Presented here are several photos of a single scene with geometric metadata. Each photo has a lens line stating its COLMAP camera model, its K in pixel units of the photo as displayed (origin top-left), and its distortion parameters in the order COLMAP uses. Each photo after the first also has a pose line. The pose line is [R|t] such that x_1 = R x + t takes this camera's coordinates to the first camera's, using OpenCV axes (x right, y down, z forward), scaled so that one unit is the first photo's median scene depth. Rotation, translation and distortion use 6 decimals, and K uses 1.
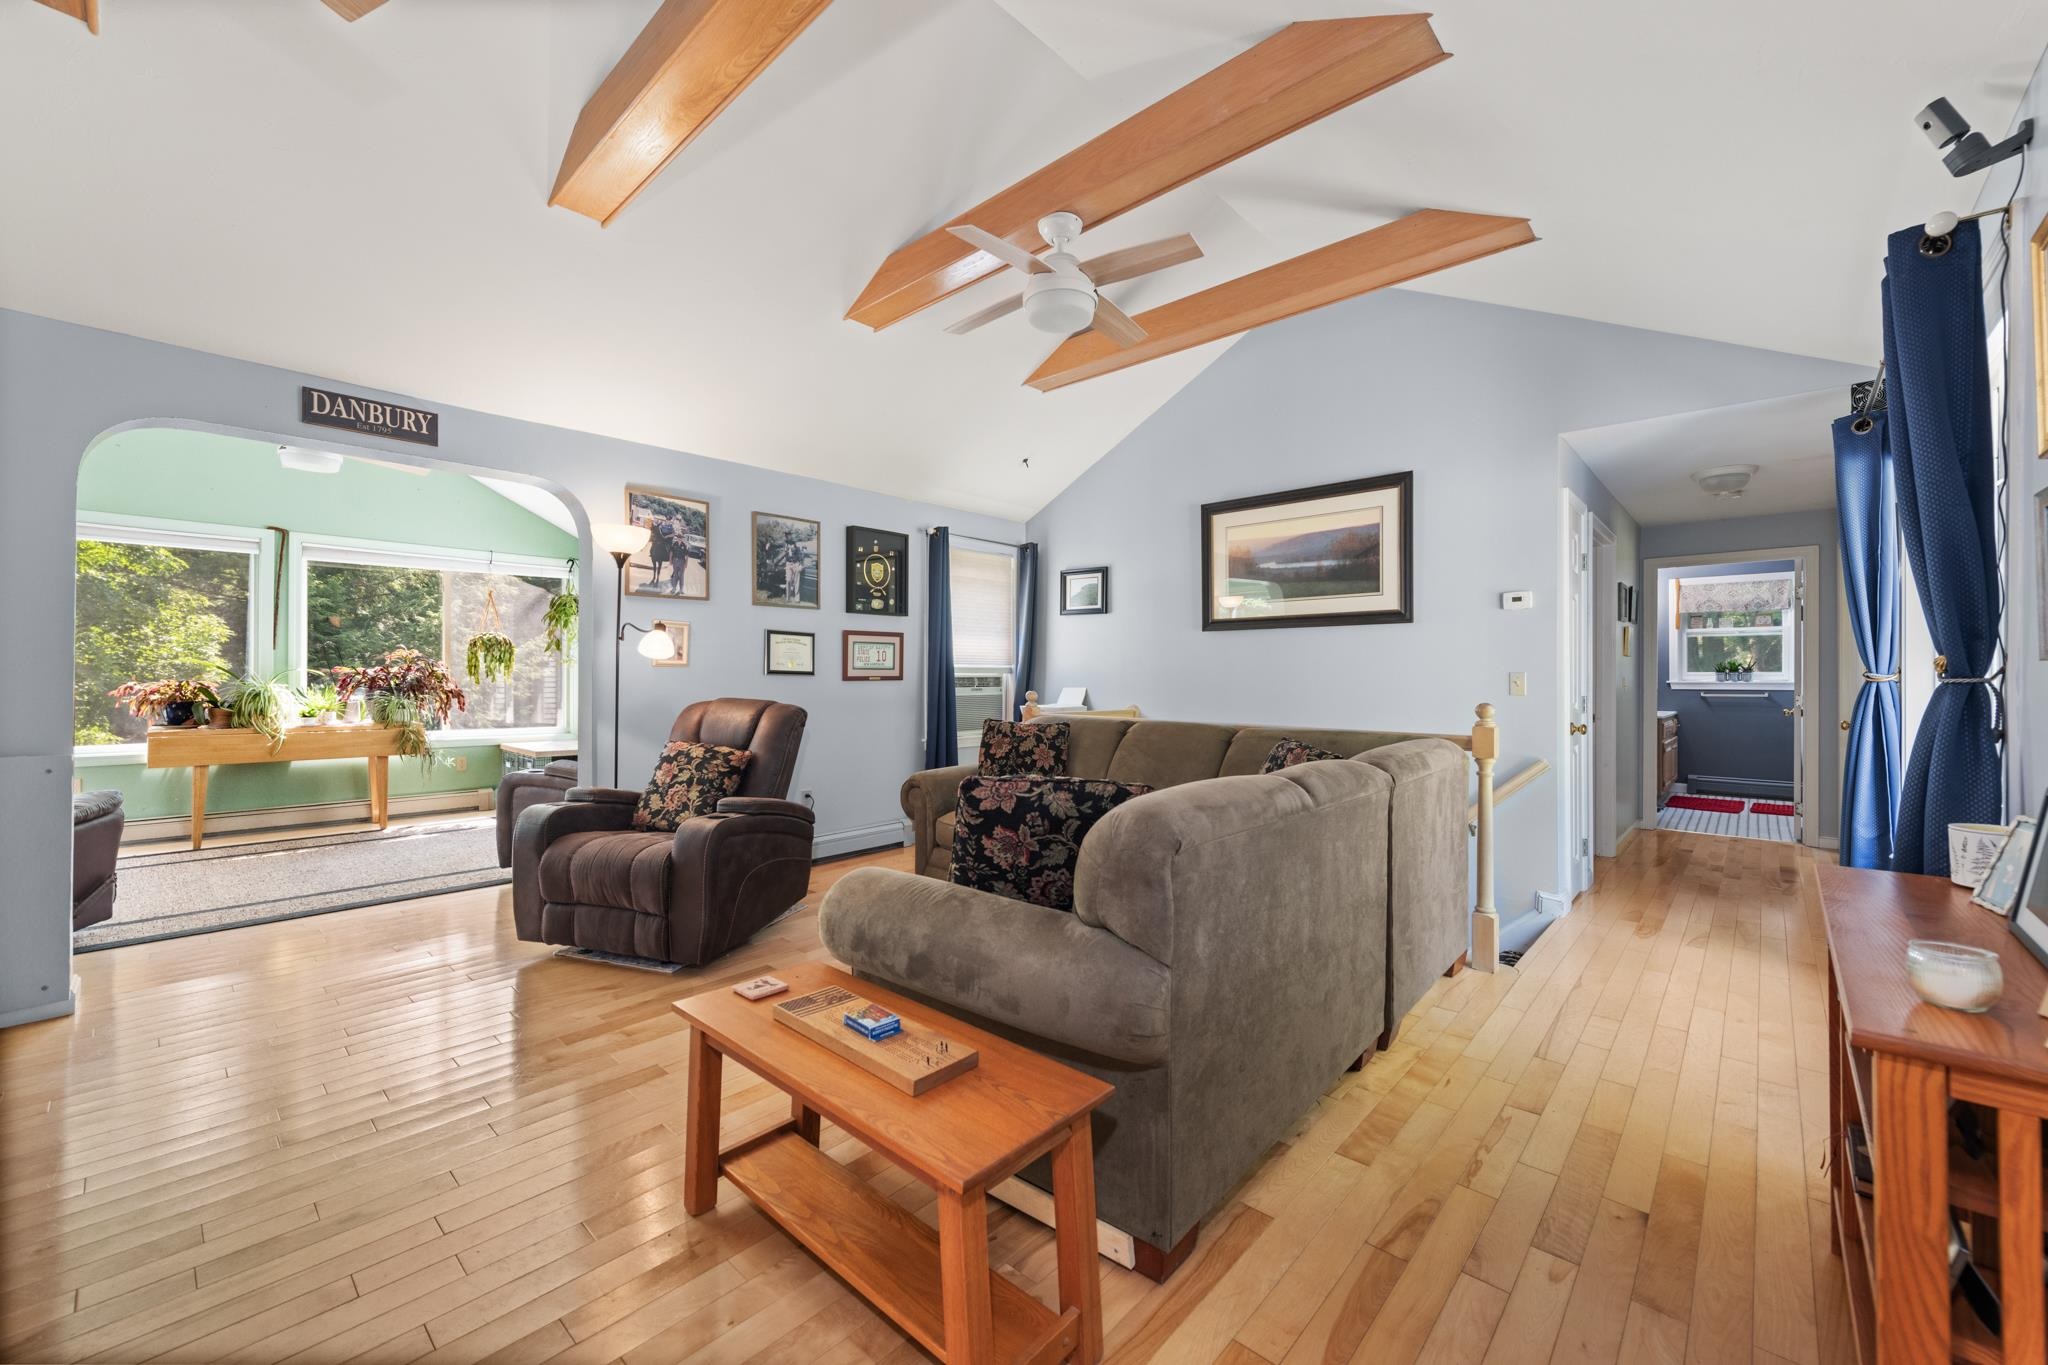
lens RADIAL K [[797.9, 0, 1031.5], [0, 797.9, 668.8], [0, 0, 1]] dist [0.008489, -0.005205]
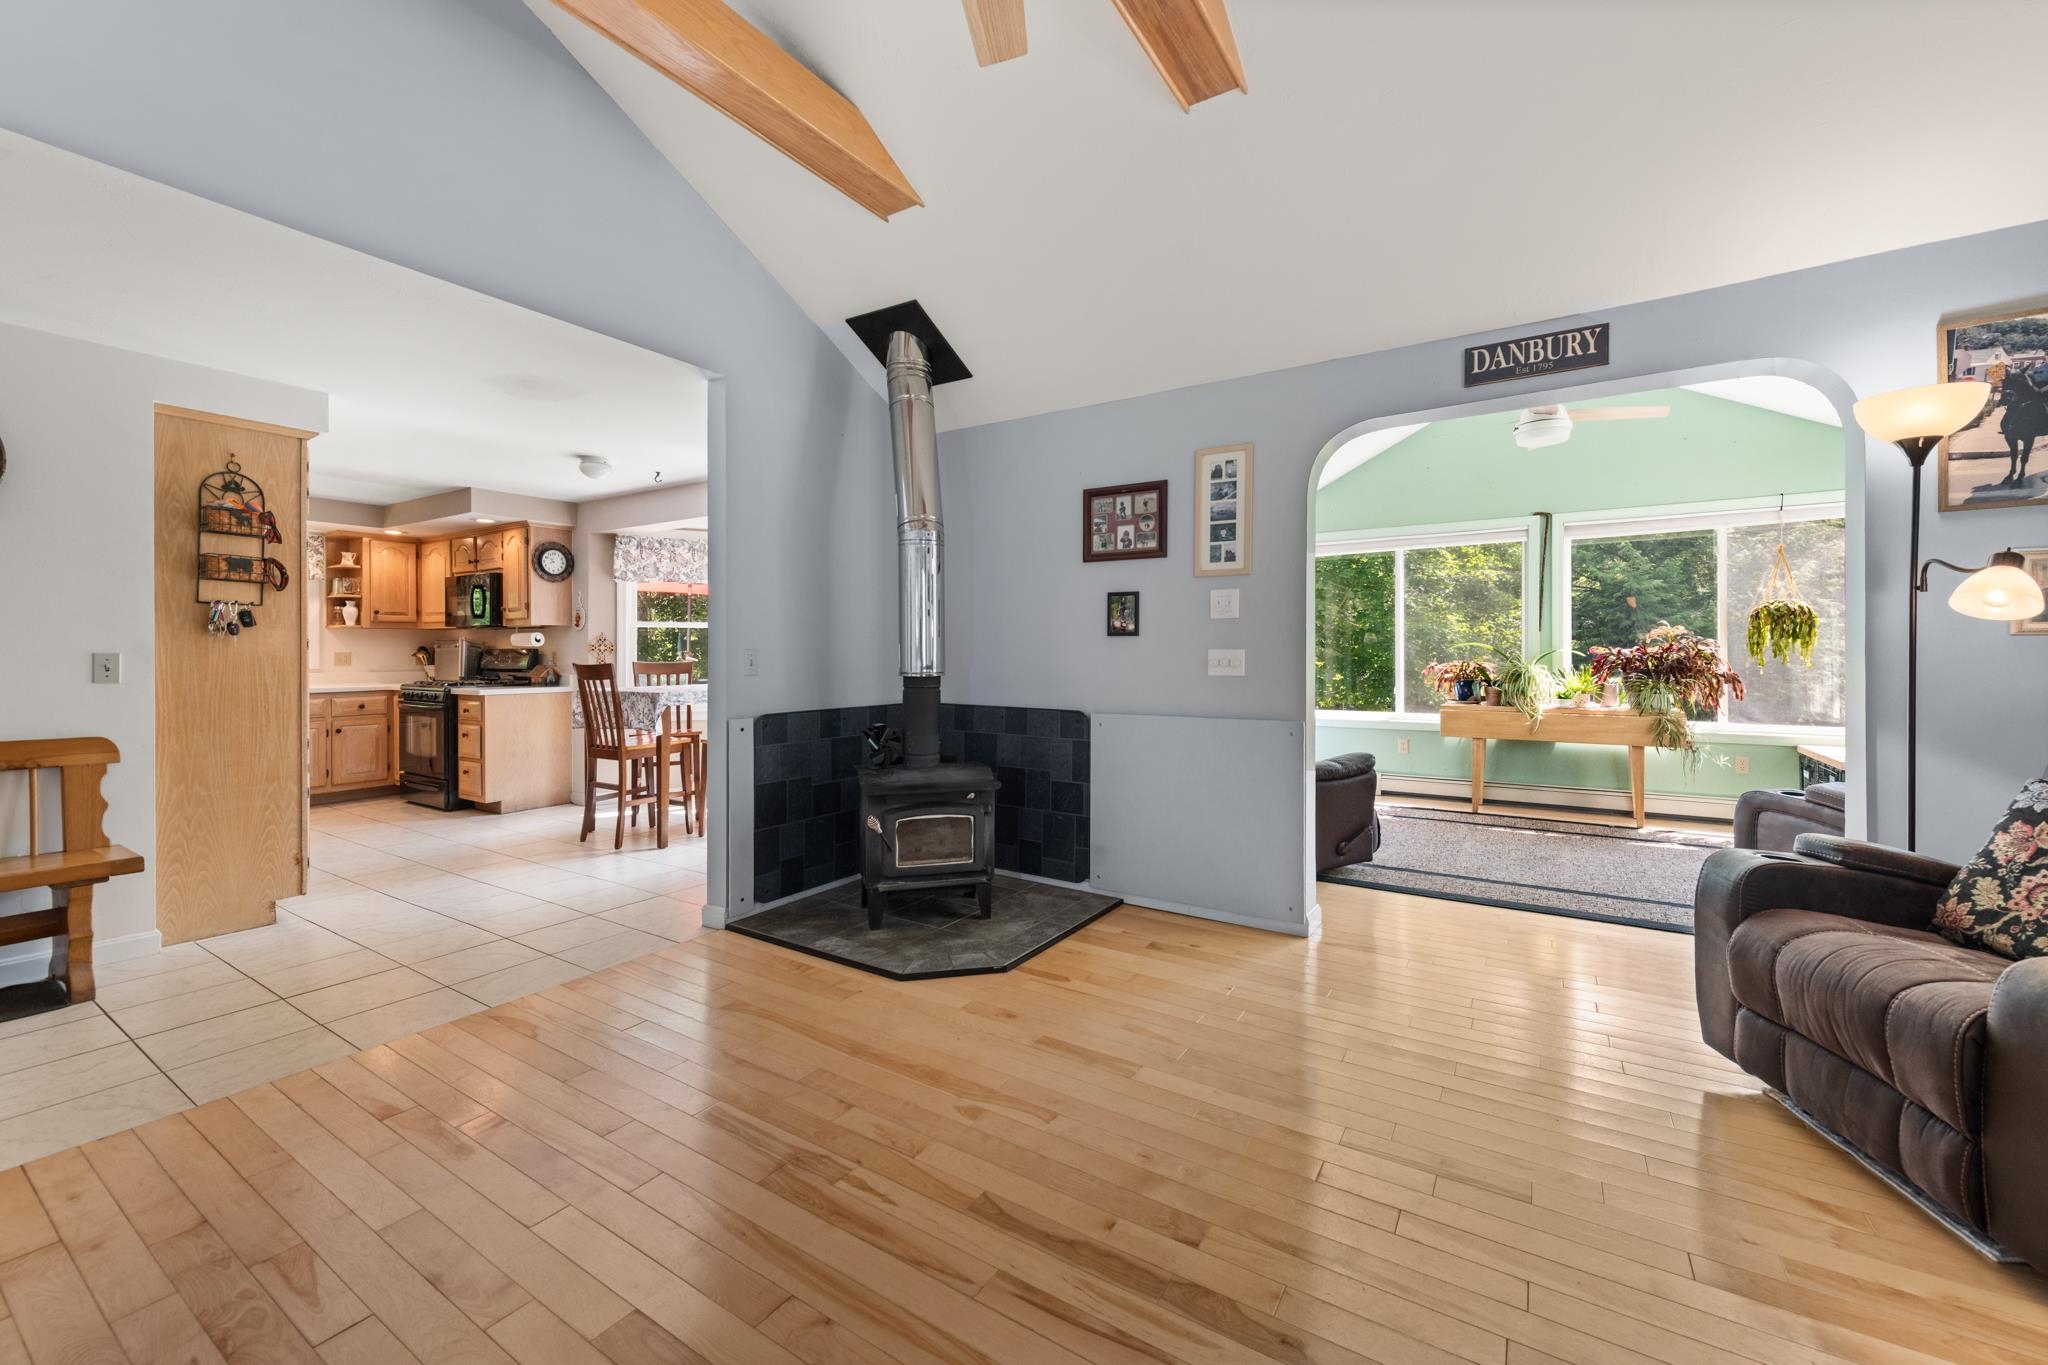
lens RADIAL K [[809.7, 0, 1029.2], [0, 809.7, 658.5], [0, 0, 1]] dist [0.005617, -0.000807]
pose [[0.169855, -0.002822, -0.985465, -0.033762], [0.012864, 0.999917, -0.000646, 0.003364], [0.985385, -0.012567, 0.169878, 0.194481]]
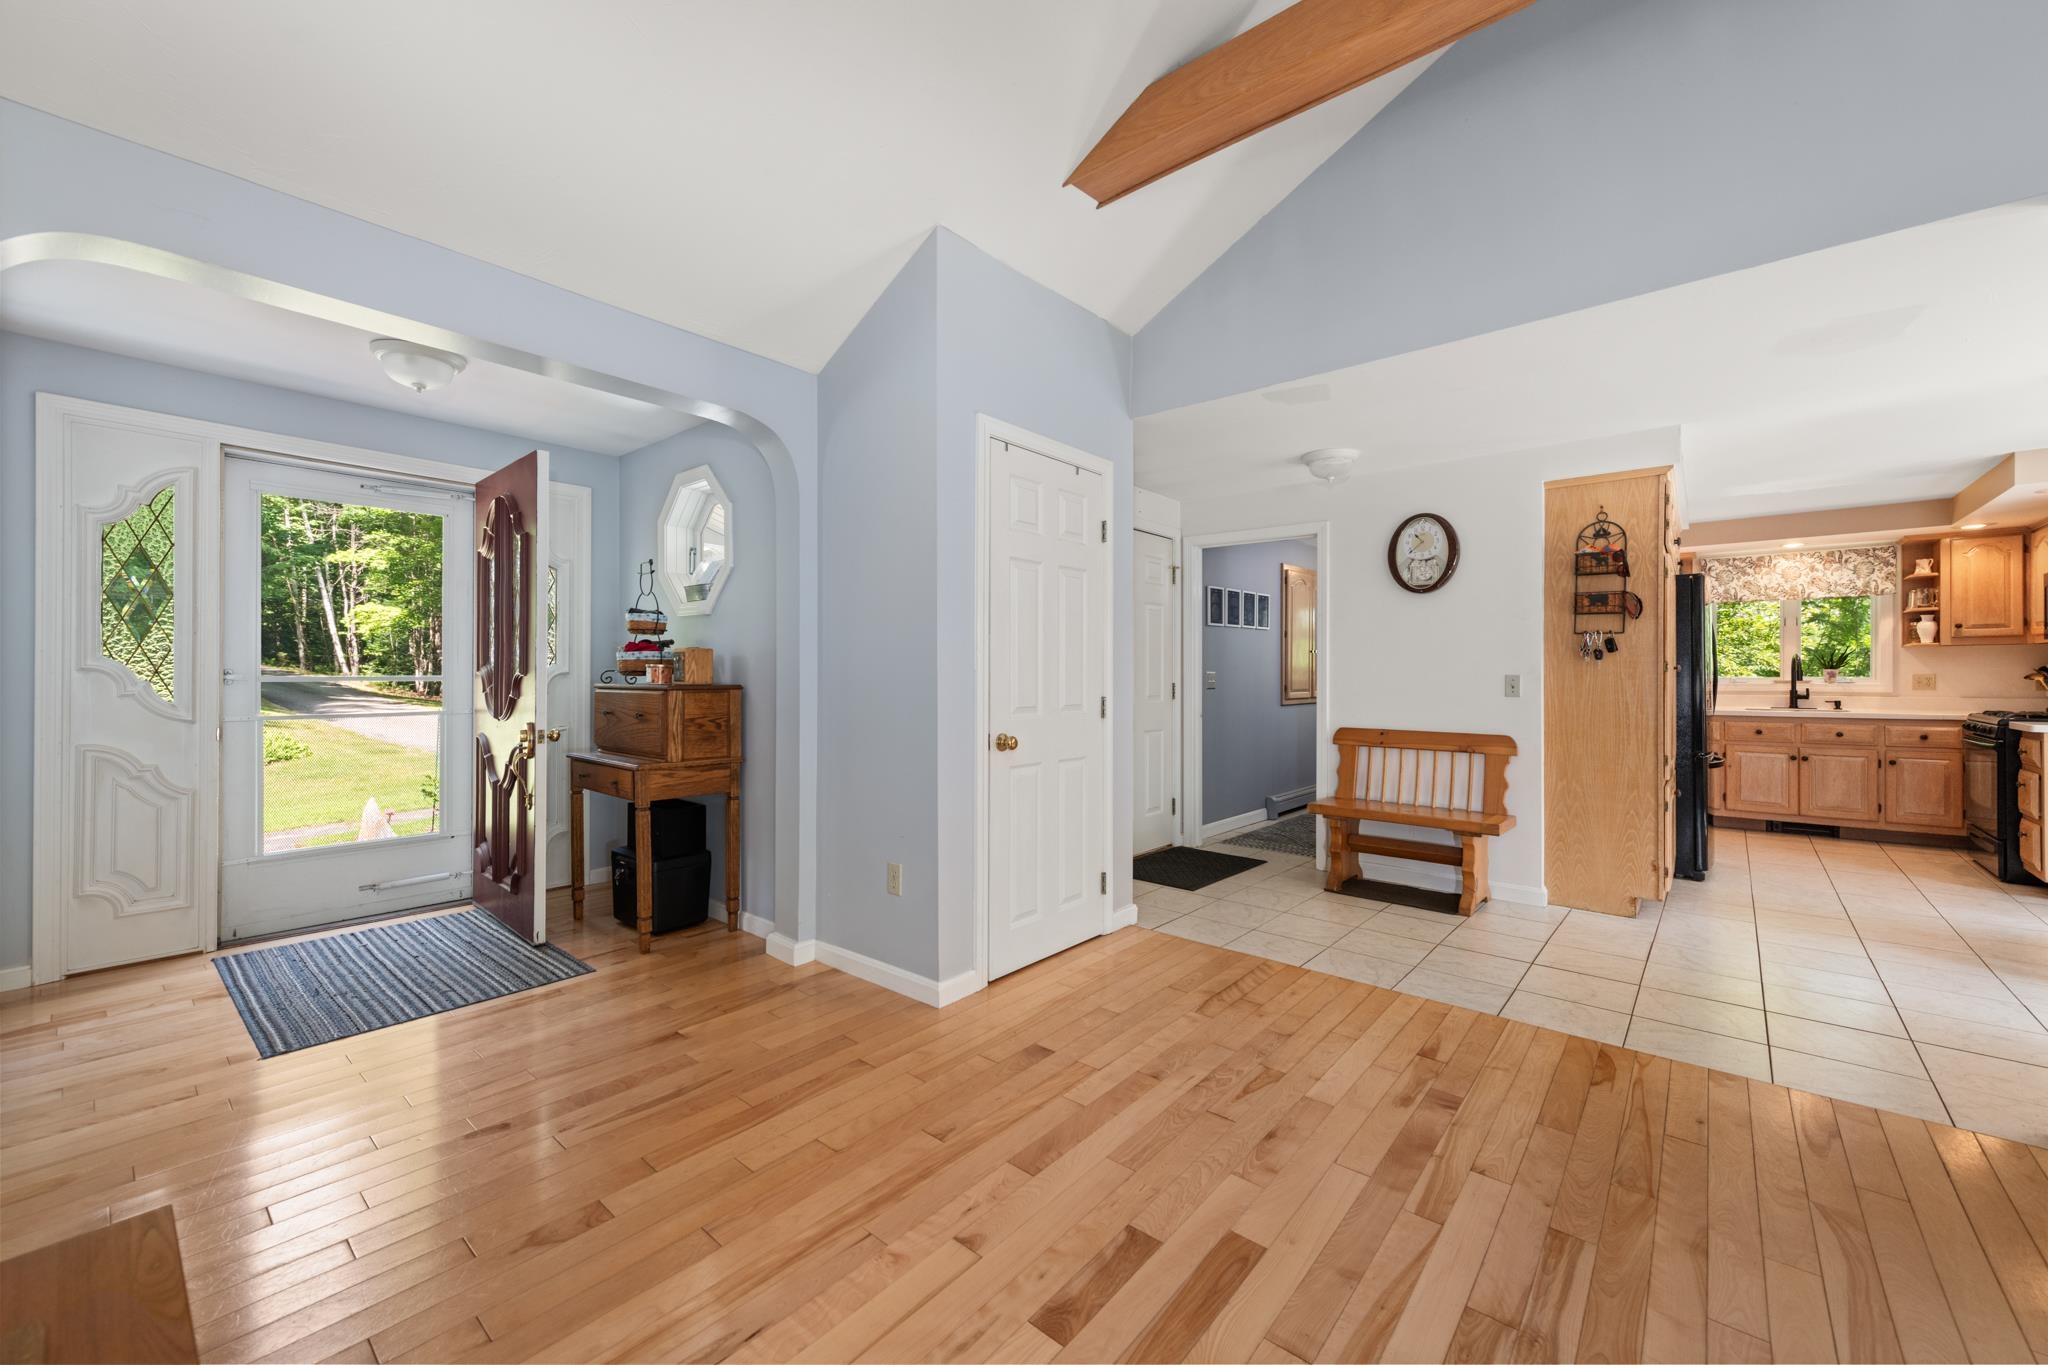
lens RADIAL K [[801.5, 0, 1024.2], [0, 801.5, 675.4], [0, 0, 1]] dist [0.000569, -0.000461]
pose [[-0.999626, -0.008568, -0.025967, -0.132352], [-0.008215, 0.999873, -0.013675, 0.004525], [0.026081, -0.013456, -0.999569, 0.310753]]
